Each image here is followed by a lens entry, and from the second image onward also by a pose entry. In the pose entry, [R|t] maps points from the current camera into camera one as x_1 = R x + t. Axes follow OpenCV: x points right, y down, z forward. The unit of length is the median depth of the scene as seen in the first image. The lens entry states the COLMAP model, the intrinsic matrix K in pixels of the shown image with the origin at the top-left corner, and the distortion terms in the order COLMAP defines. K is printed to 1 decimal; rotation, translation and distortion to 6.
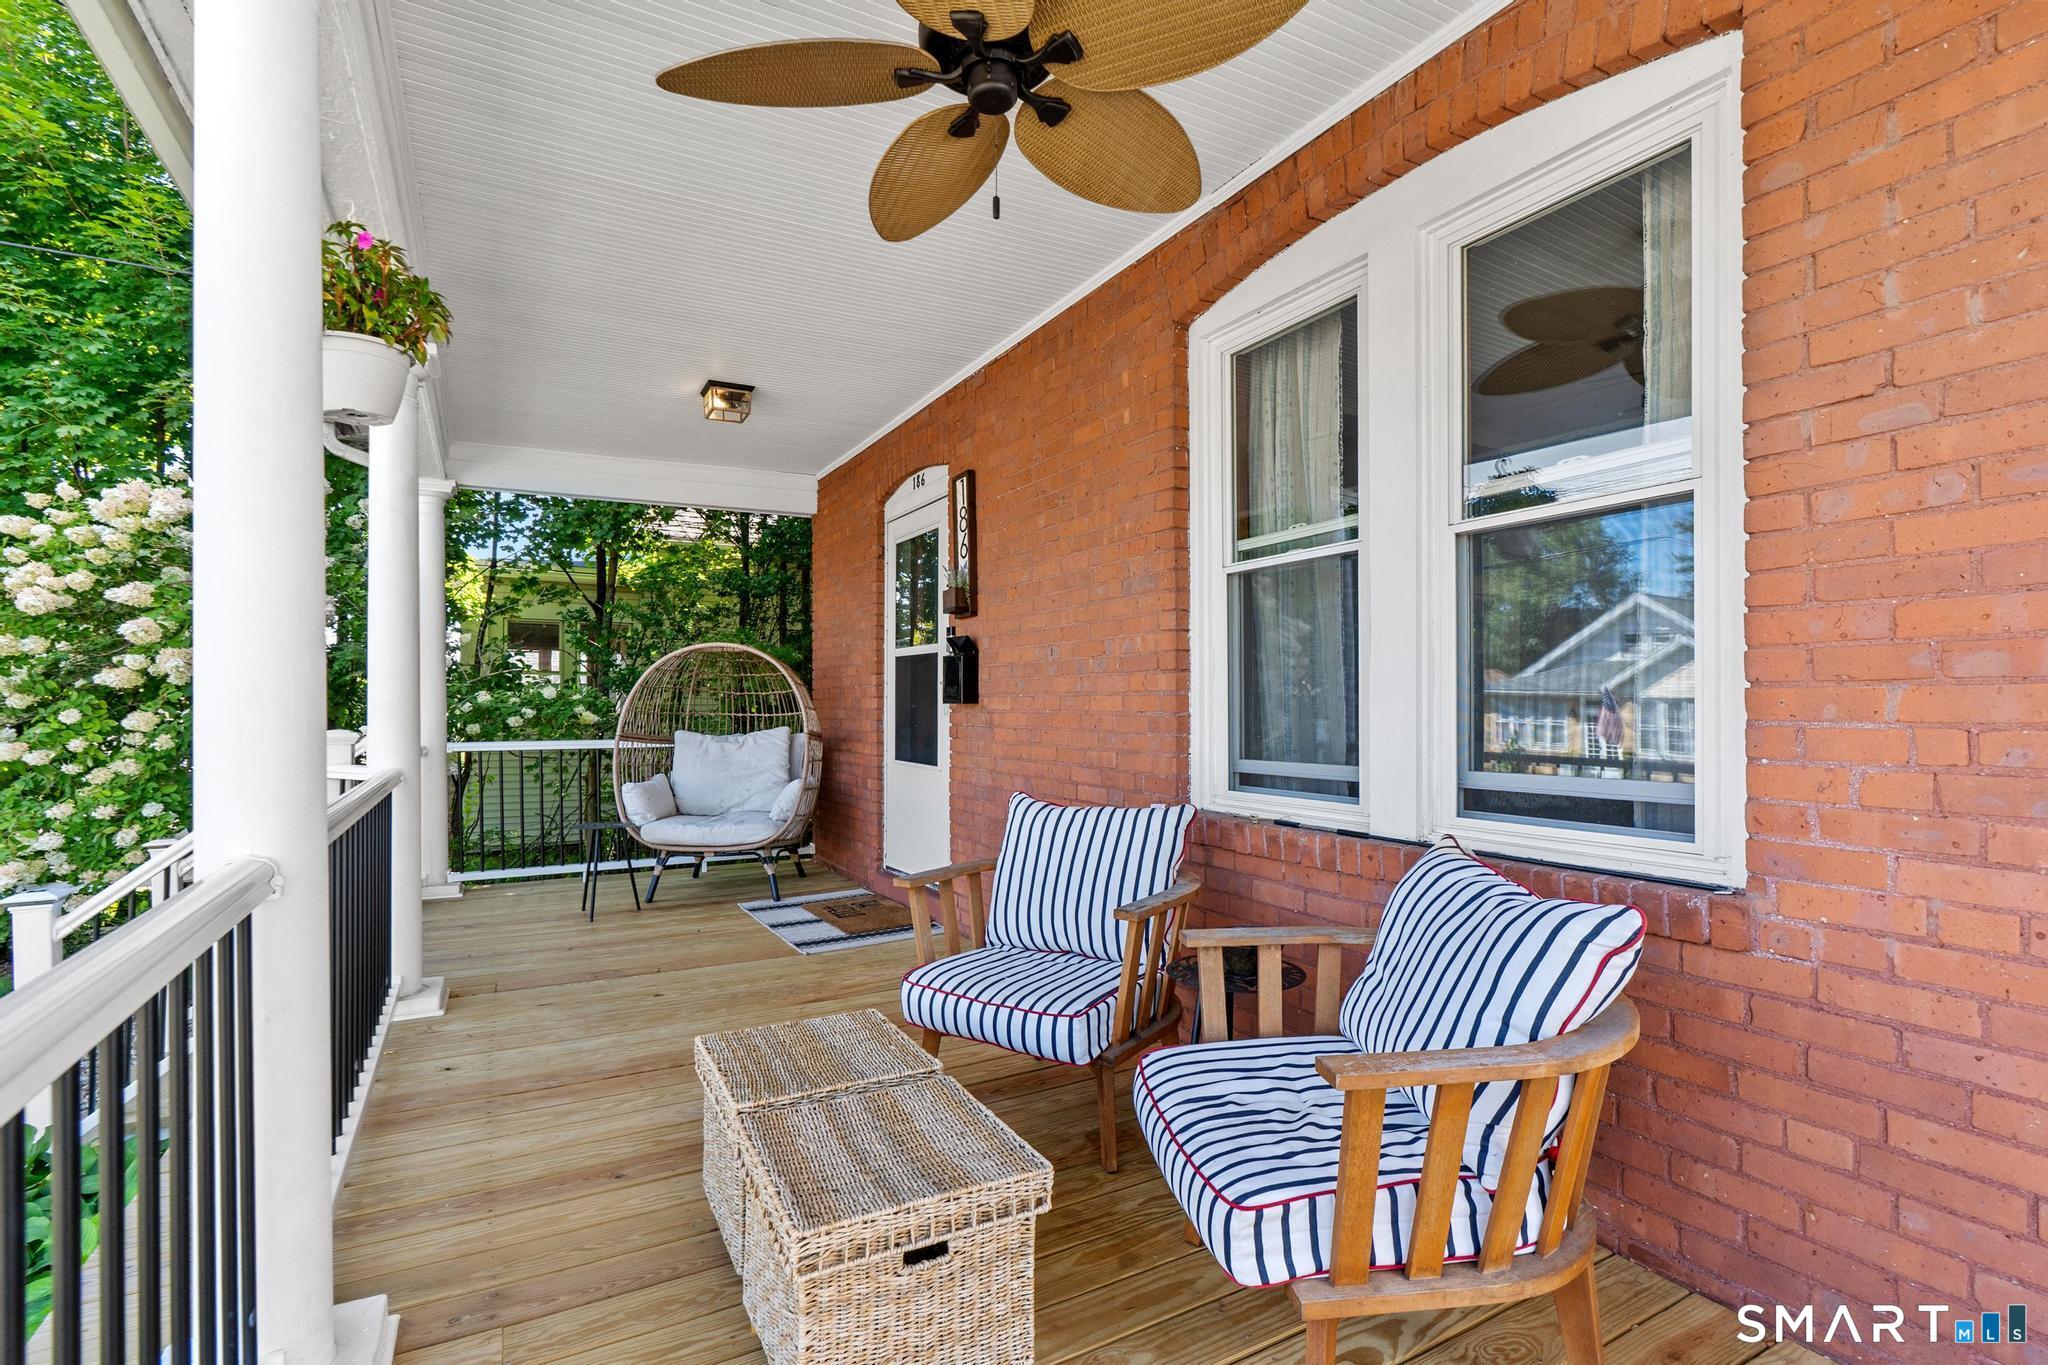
lens RADIAL K [[932.7, 0, 1019.5], [0, 932.7, 693.5], [0, 0, 1]] dist [-0.011476, 0.003440]
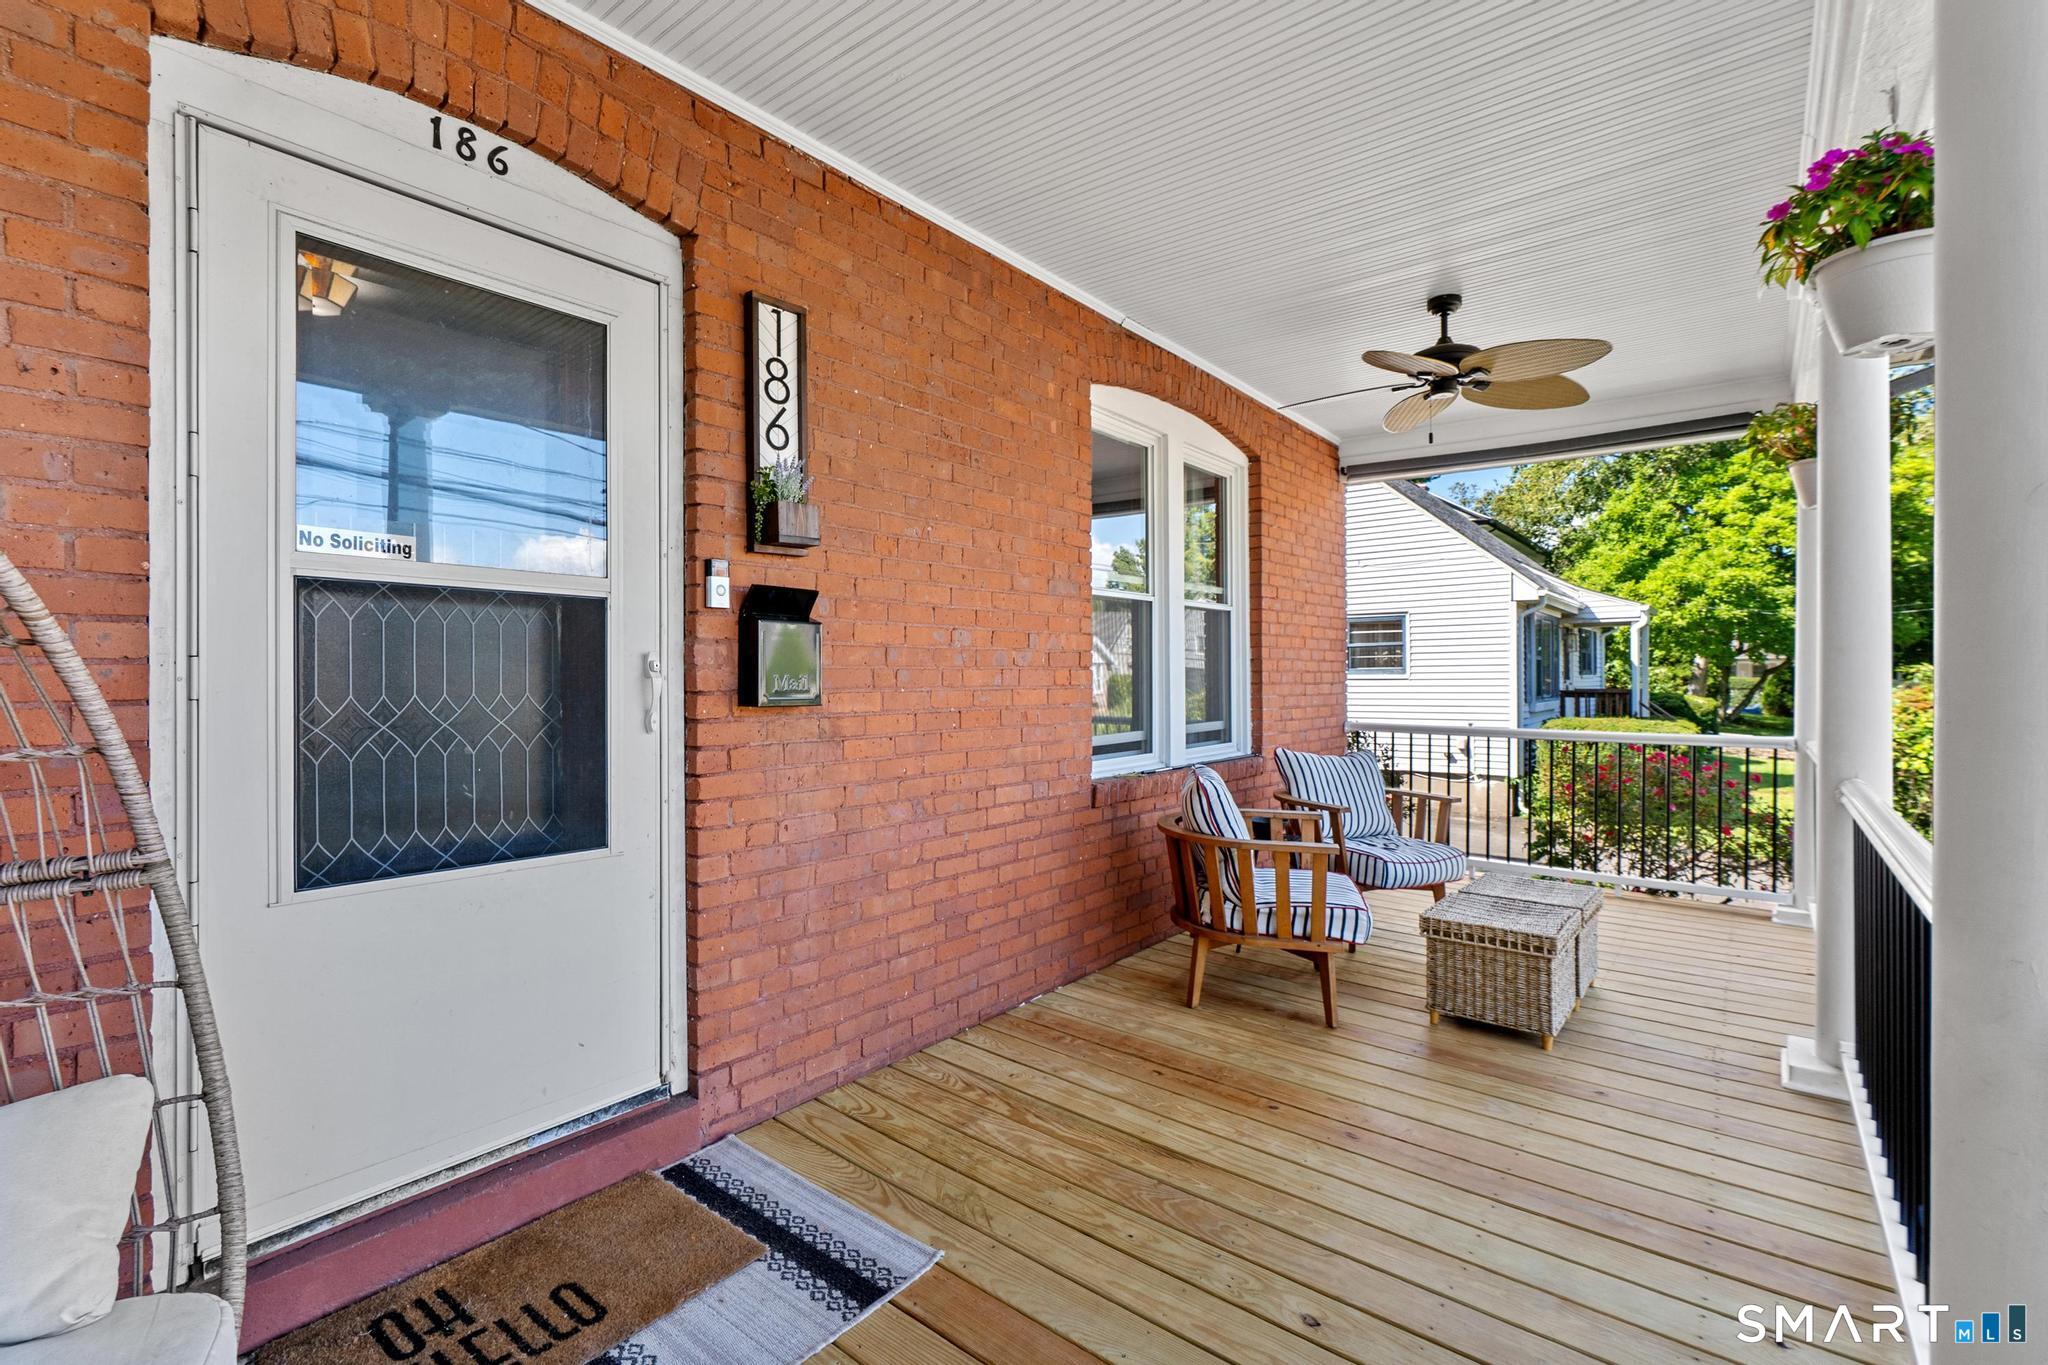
lens RADIAL K [[932.7, 0, 1018.6], [0, 932.7, 679.8], [0, 0, 1]] dist [-0.011476, 0.003440]
pose [[-0.379776, 0.012324, 0.924997, -0.819921], [0.004901, 0.999924, -0.011310, 0.002950], [-0.925066, 0.000238, -0.379807, 1.390838]]
